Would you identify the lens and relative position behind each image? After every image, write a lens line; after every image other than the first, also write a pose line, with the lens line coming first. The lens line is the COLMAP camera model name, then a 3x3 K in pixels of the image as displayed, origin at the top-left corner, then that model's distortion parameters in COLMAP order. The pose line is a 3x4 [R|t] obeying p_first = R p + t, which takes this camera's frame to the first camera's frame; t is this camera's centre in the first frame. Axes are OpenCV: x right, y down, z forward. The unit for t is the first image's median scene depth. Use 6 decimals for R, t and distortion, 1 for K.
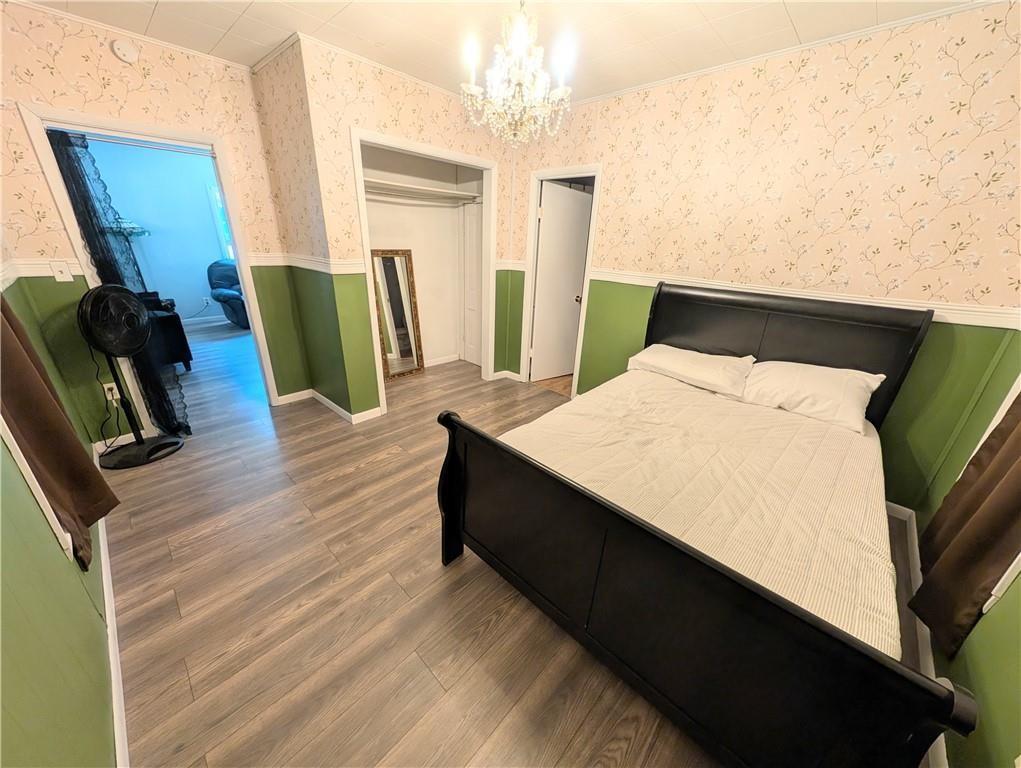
lens RADIAL K [[368.8, 0, 510.5], [0, 368.8, 384.0], [0, 0, 1]] dist [0.001144, -0.000143]
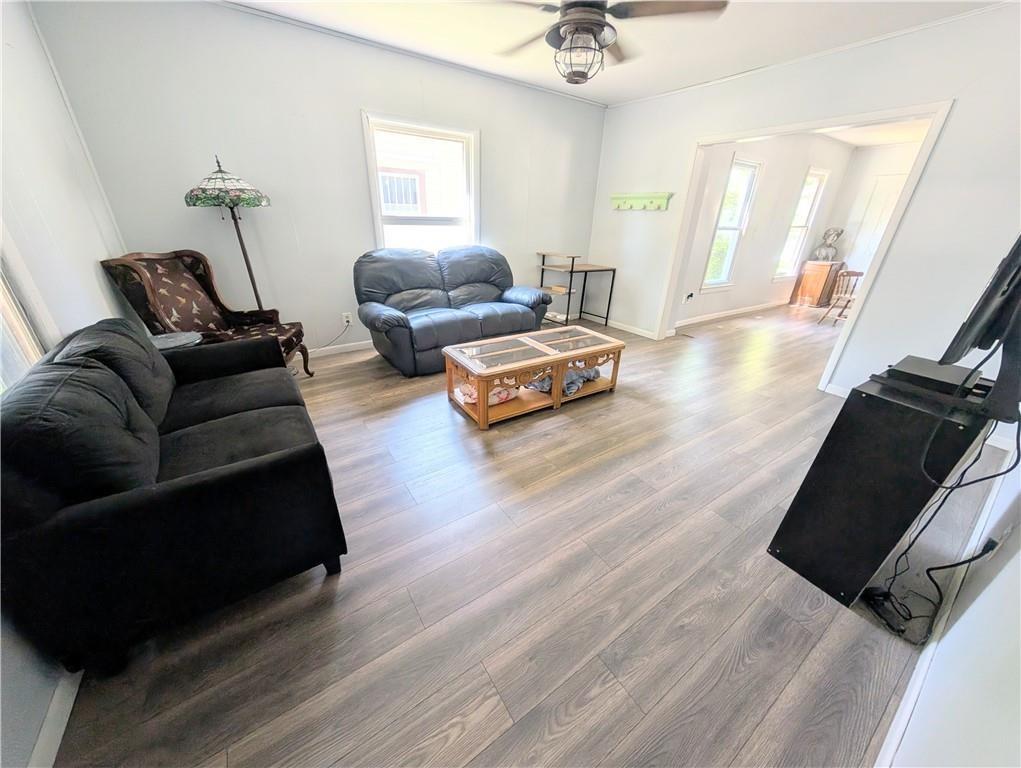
lens RADIAL K [[370.4, 0, 508.3], [0, 370.4, 386.7], [0, 0, 1]] dist [0.000925, 0.000063]
pose [[0.974738, 0.085640, -0.206282, -0.503078], [-0.075156, 0.995475, 0.058149, -0.197505], [0.210328, -0.041177, 0.976763, 0.534715]]
